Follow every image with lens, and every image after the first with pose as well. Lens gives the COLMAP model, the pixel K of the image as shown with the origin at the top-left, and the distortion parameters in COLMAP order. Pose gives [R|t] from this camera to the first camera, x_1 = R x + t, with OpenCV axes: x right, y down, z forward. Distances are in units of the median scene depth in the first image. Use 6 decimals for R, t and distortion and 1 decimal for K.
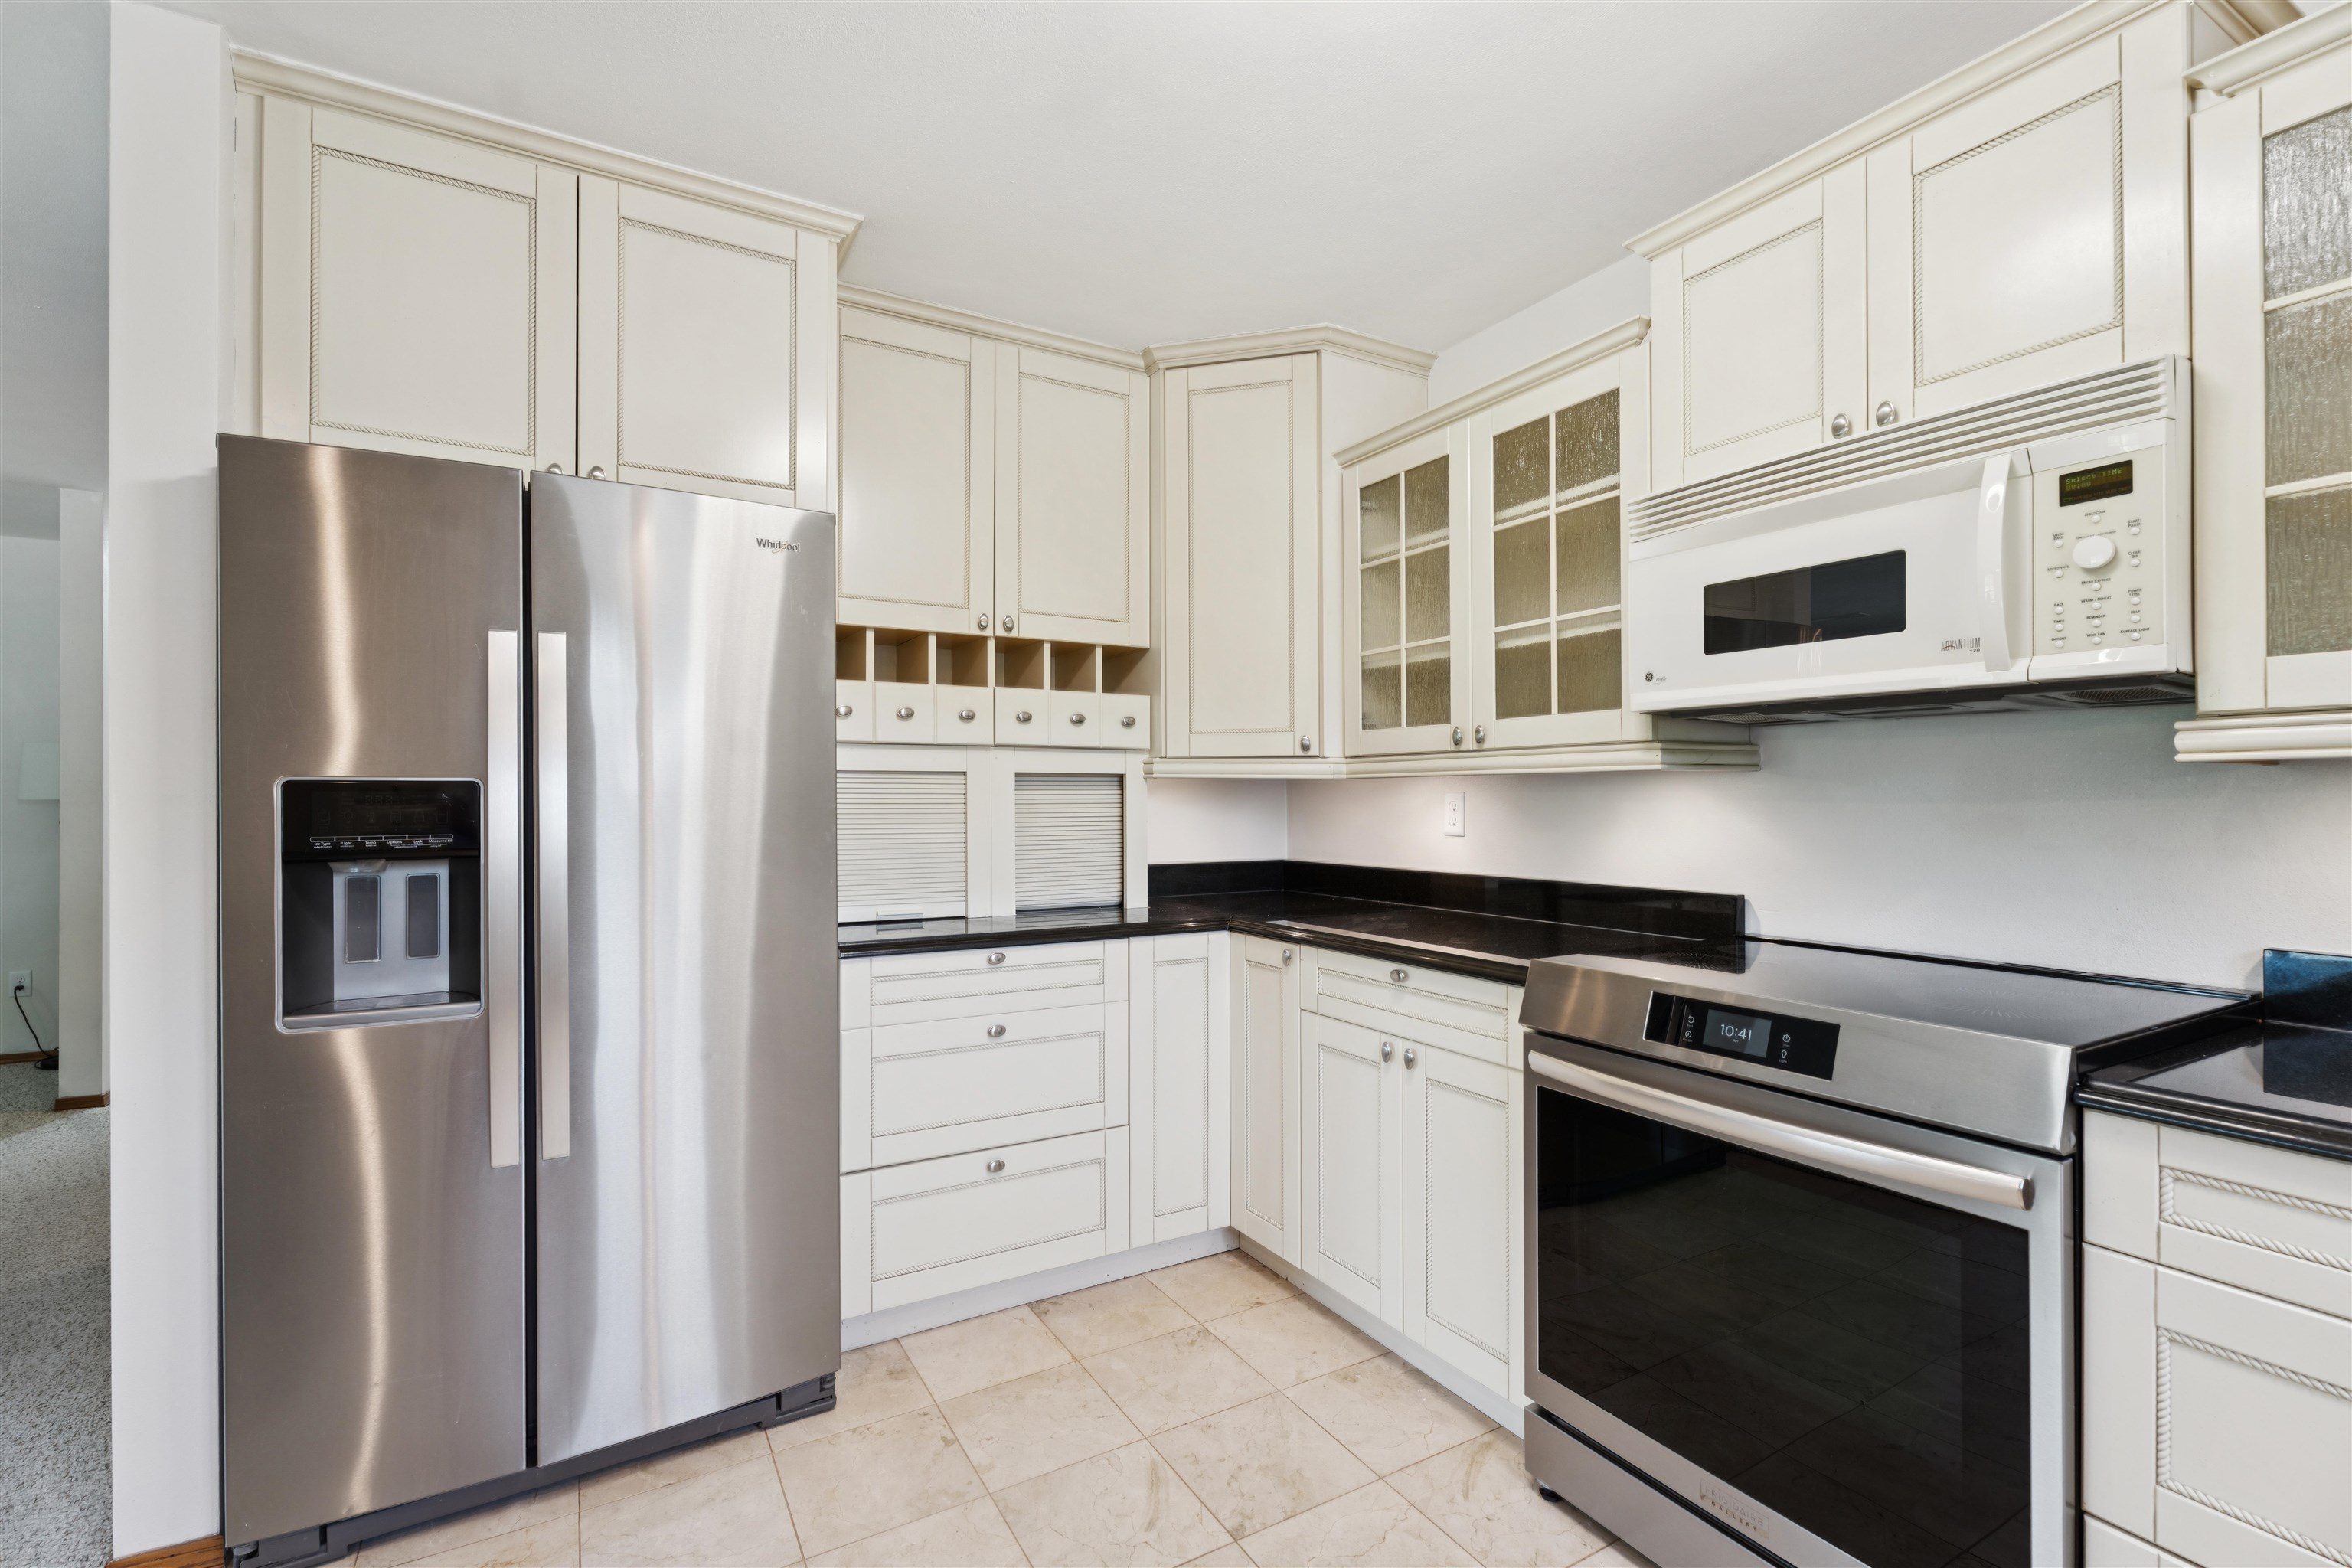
lens RADIAL K [[1050.2, 0, 1170.8], [0, 1050.2, 795.2], [0, 0, 1]] dist [0.003539, 0.000103]
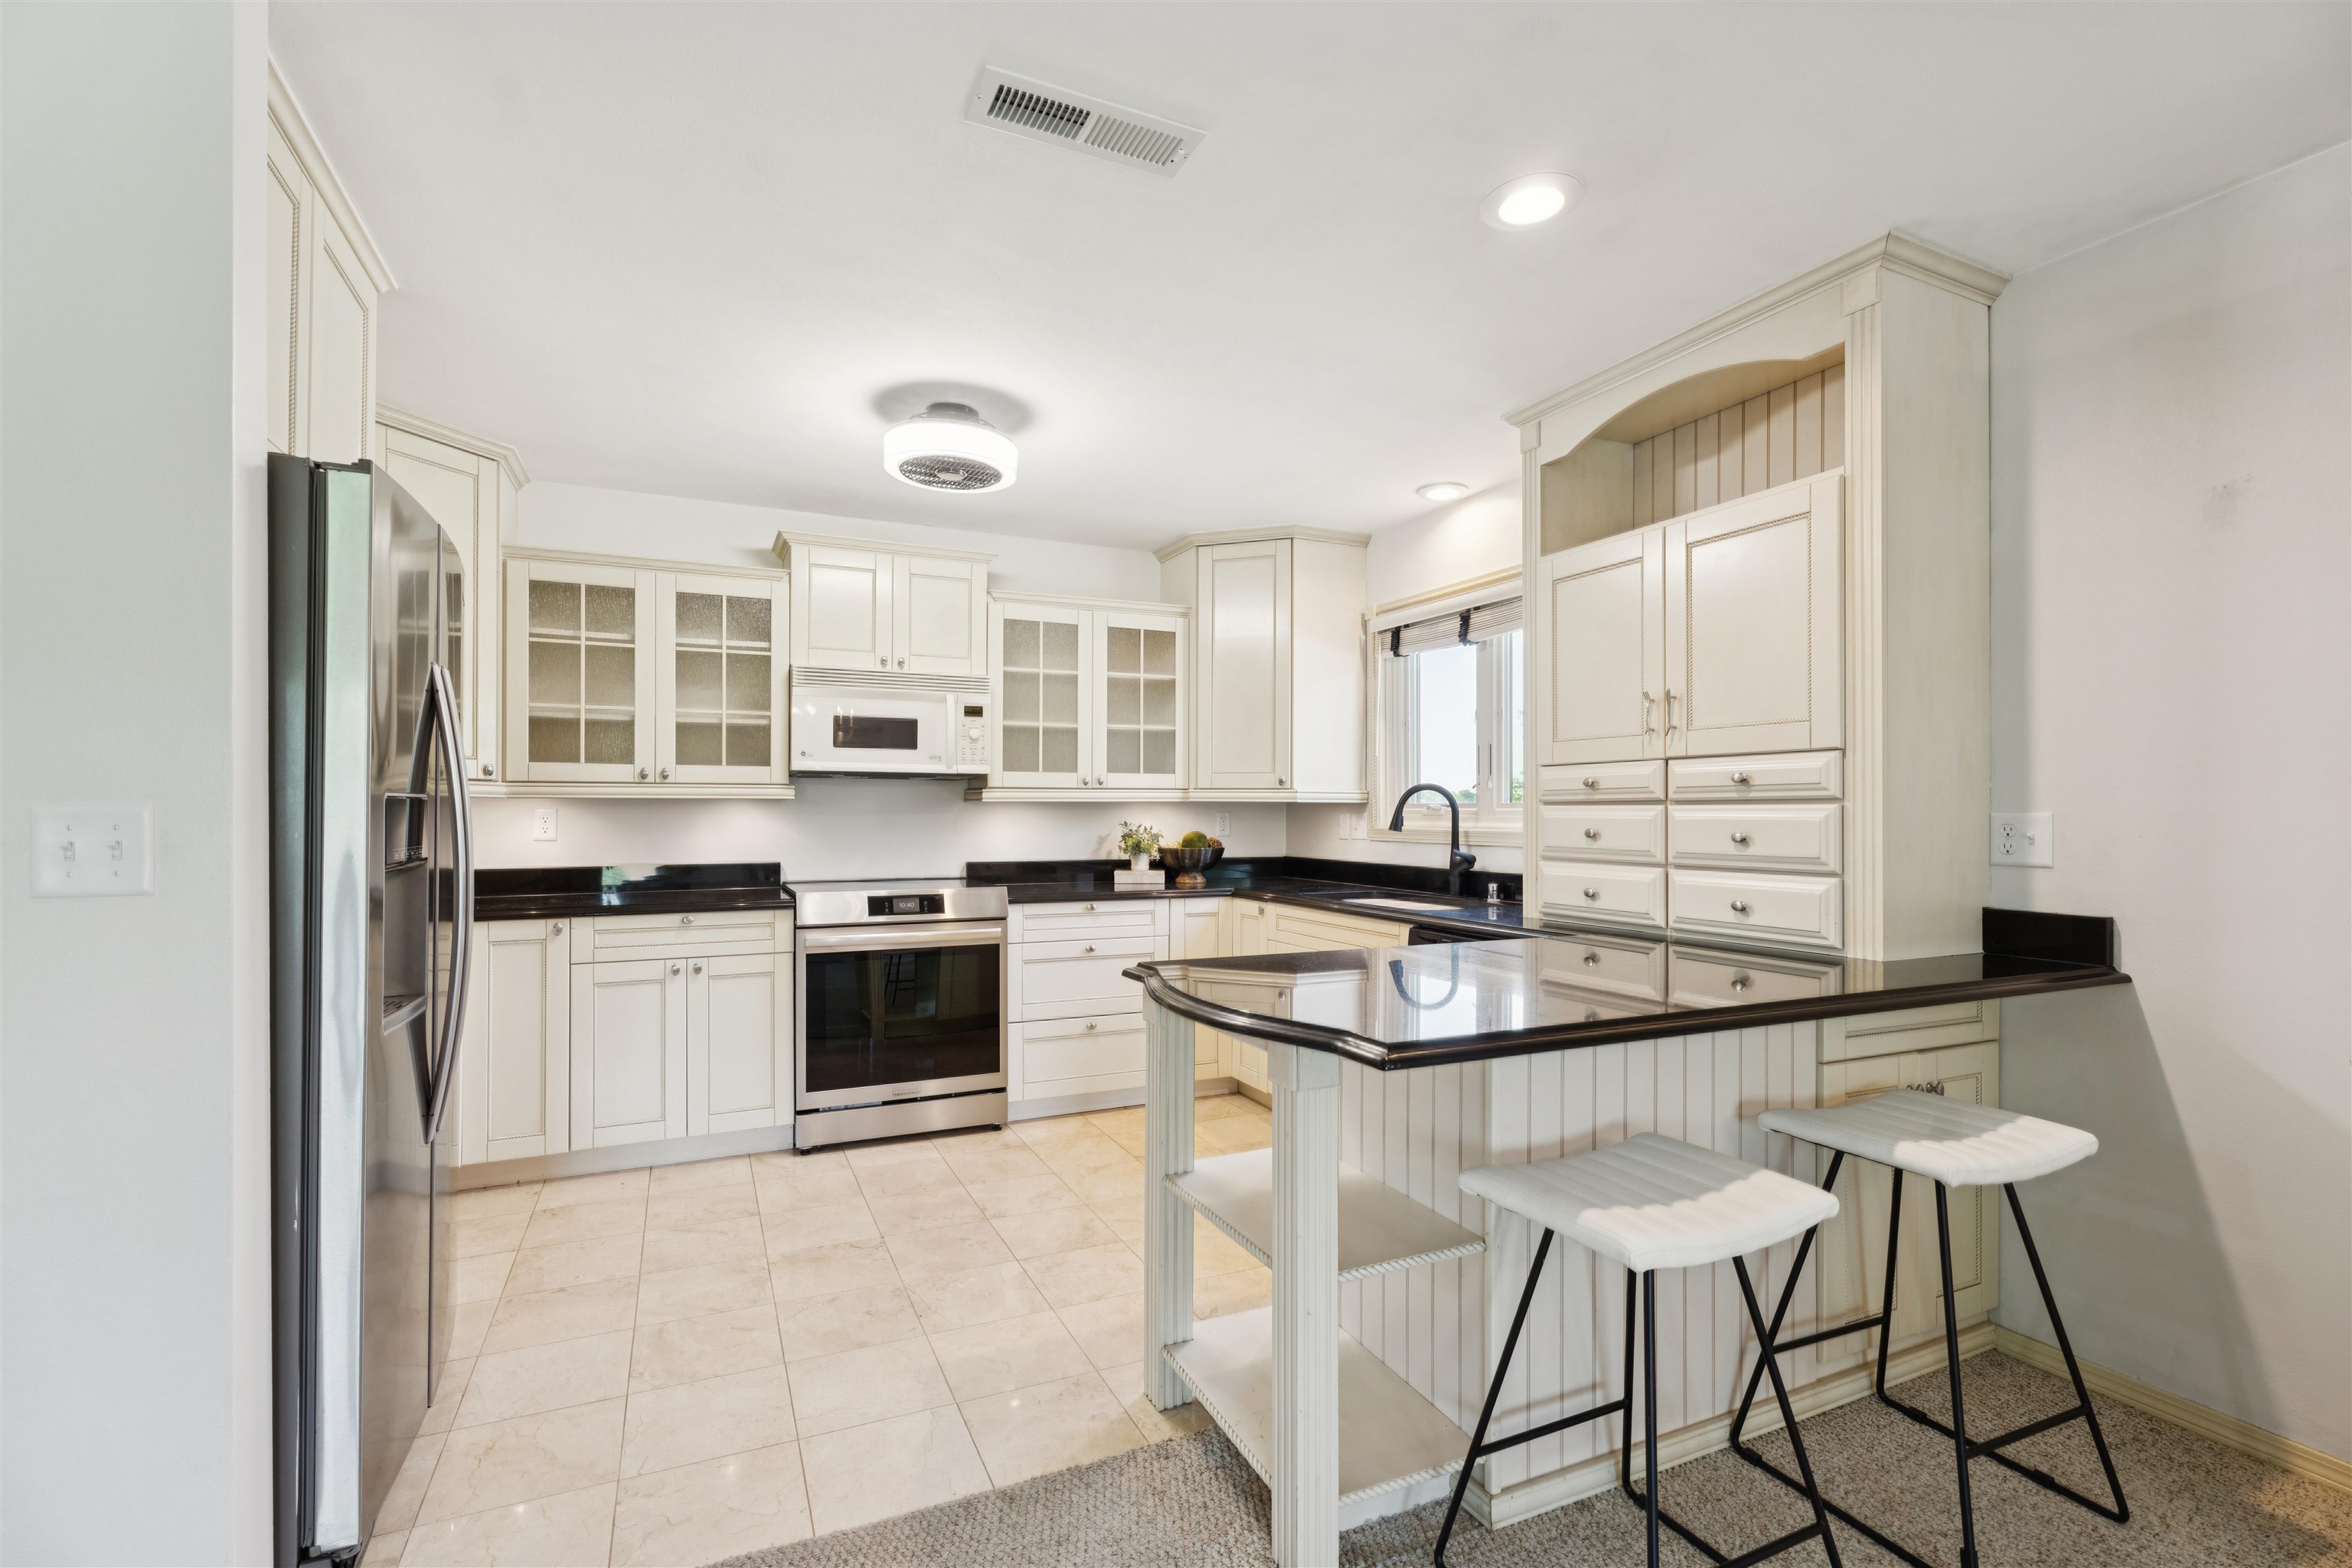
lens RADIAL K [[1050.2, 0, 1184.6], [0, 1050.2, 801.1], [0, 0, 1]] dist [0.003539, 0.000103]
pose [[0.079129, 0.011420, 0.996799, -1.463328], [-0.002852, 0.999933, -0.011229, 0.000472], [-0.996860, -0.001954, 0.079157, 0.094807]]
